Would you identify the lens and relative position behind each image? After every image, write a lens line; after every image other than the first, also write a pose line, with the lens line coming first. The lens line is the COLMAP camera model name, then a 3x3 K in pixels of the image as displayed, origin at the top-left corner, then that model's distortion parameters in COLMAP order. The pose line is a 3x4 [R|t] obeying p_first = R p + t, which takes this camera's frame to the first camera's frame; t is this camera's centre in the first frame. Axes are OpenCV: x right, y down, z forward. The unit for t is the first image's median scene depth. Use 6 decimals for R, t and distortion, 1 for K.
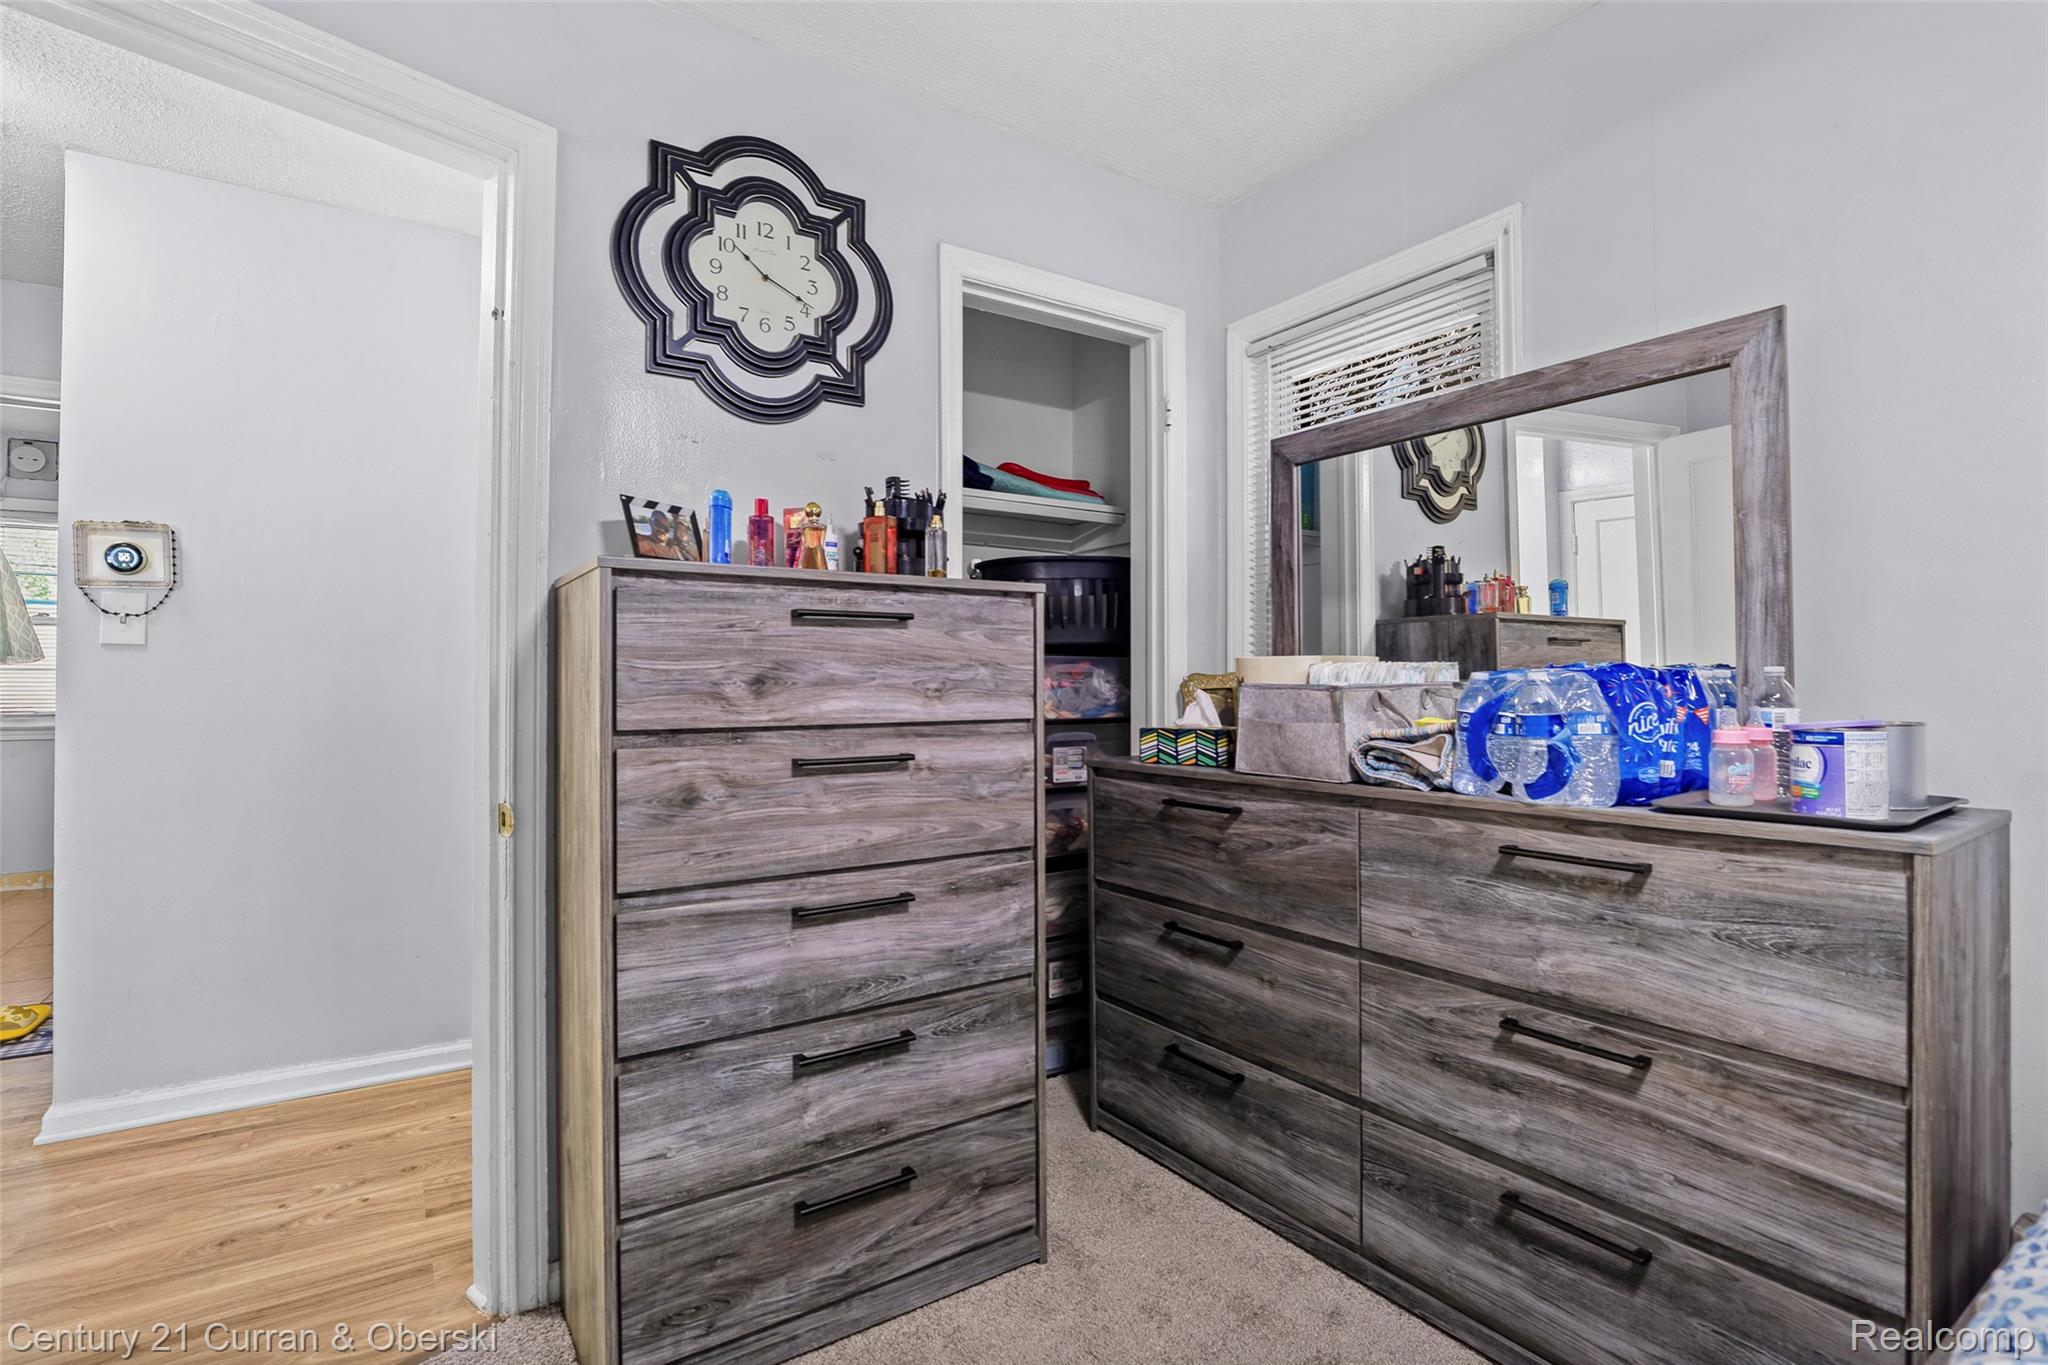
lens RADIAL K [[950.0, 0, 1022.5], [0, 950.0, 669.8], [0, 0, 1]] dist [-0.026738, 0.000896]
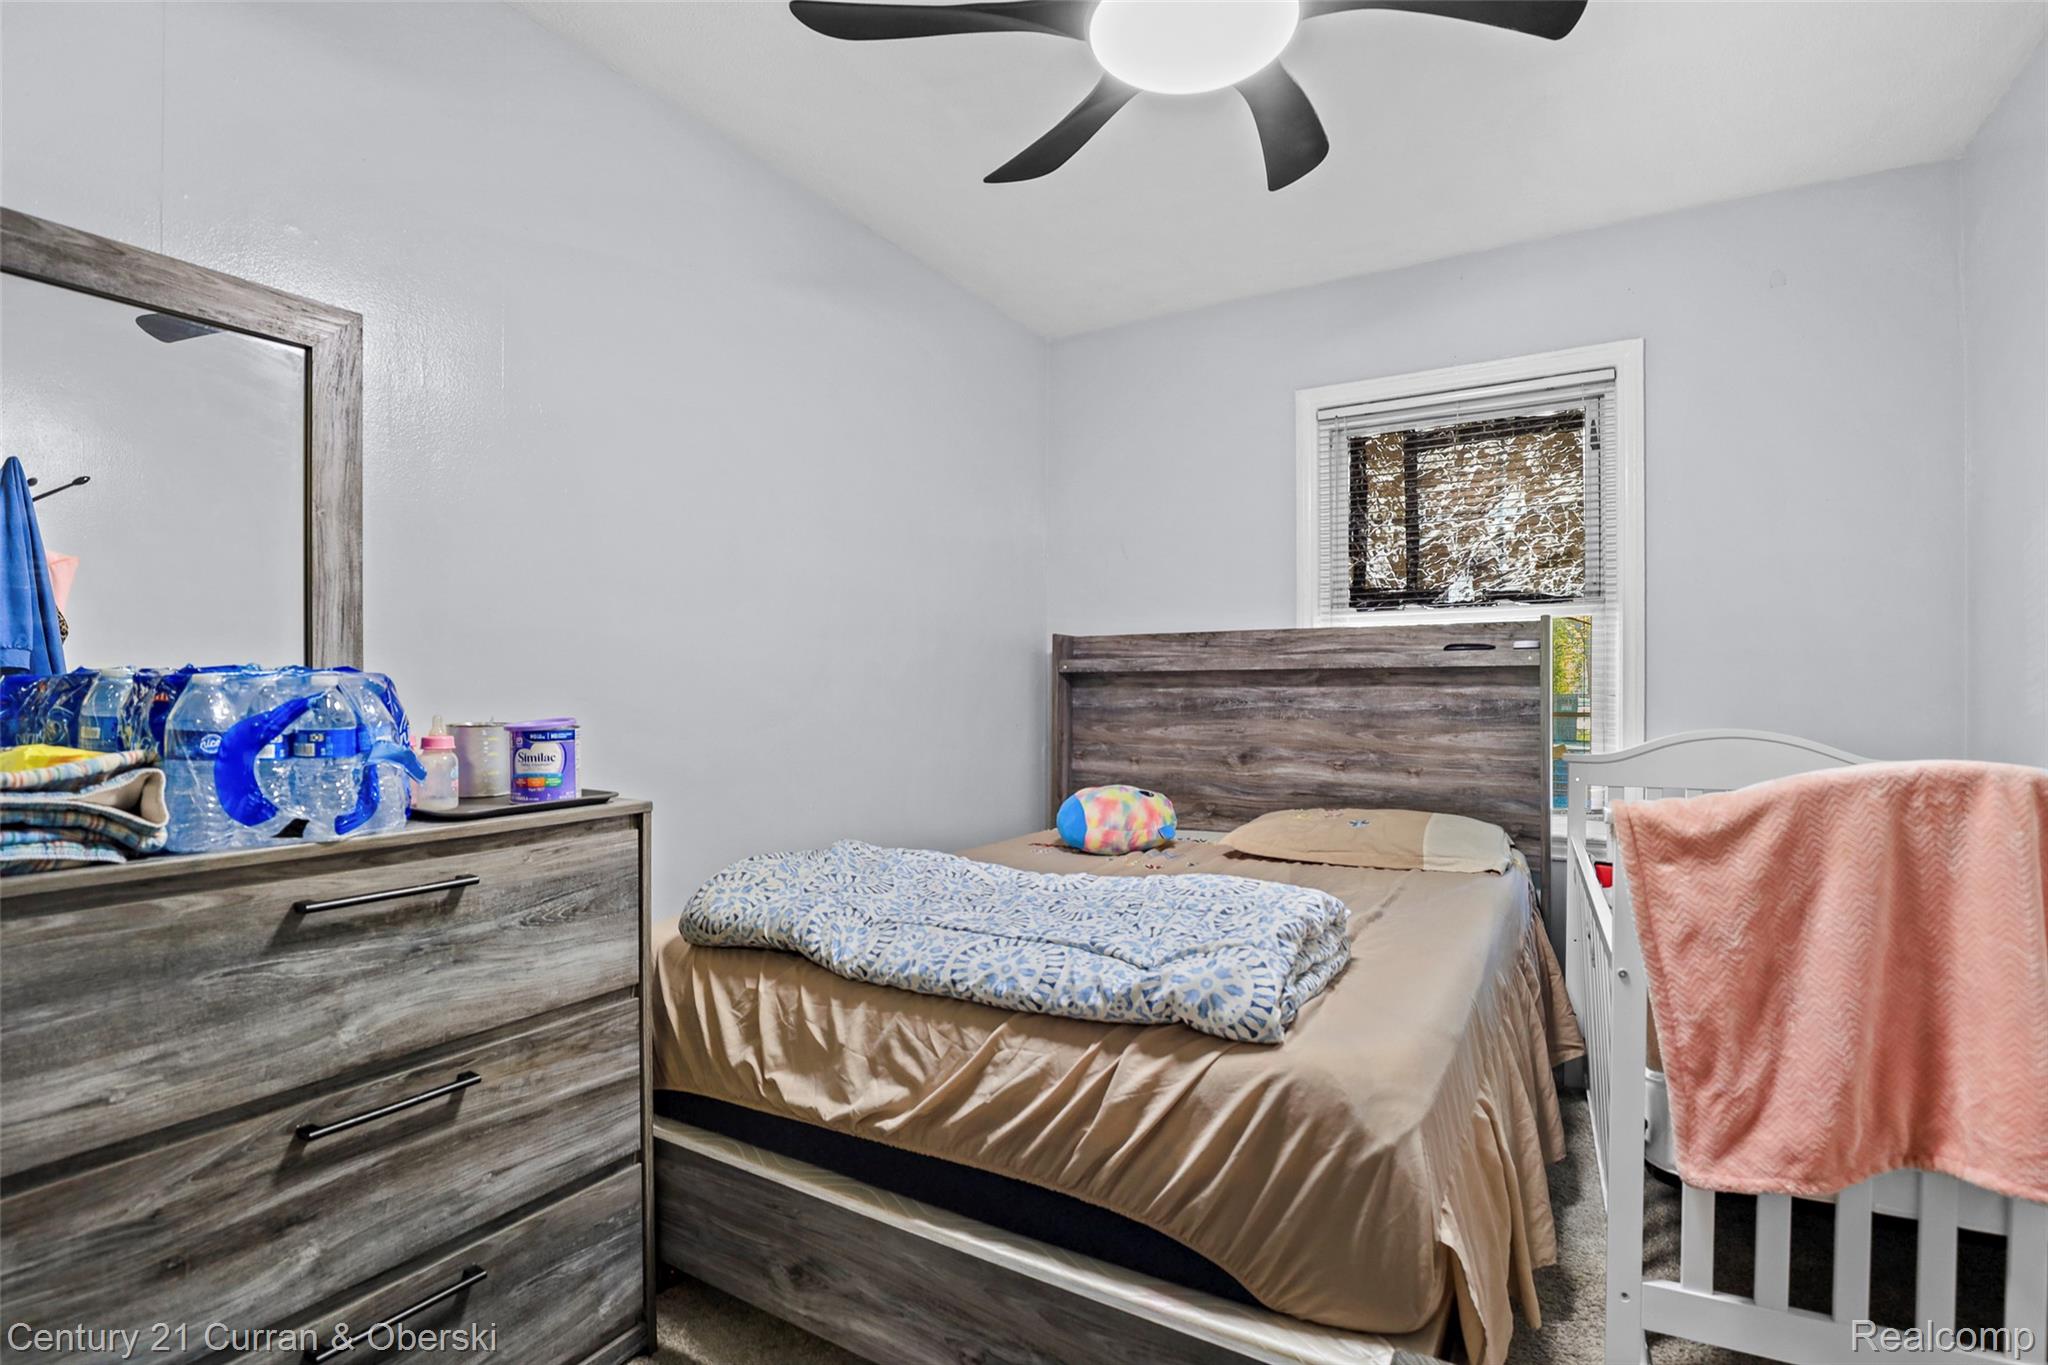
lens RADIAL K [[950.0, 0, 1024.8], [0, 950.0, 693.3], [0, 0, 1]] dist [-0.026738, 0.000896]
pose [[-0.421164, -0.001309, 0.906983, -0.436159], [-0.012889, 0.999907, -0.004542, 0.013787], [-0.906893, -0.013603, -0.421142, 0.829850]]
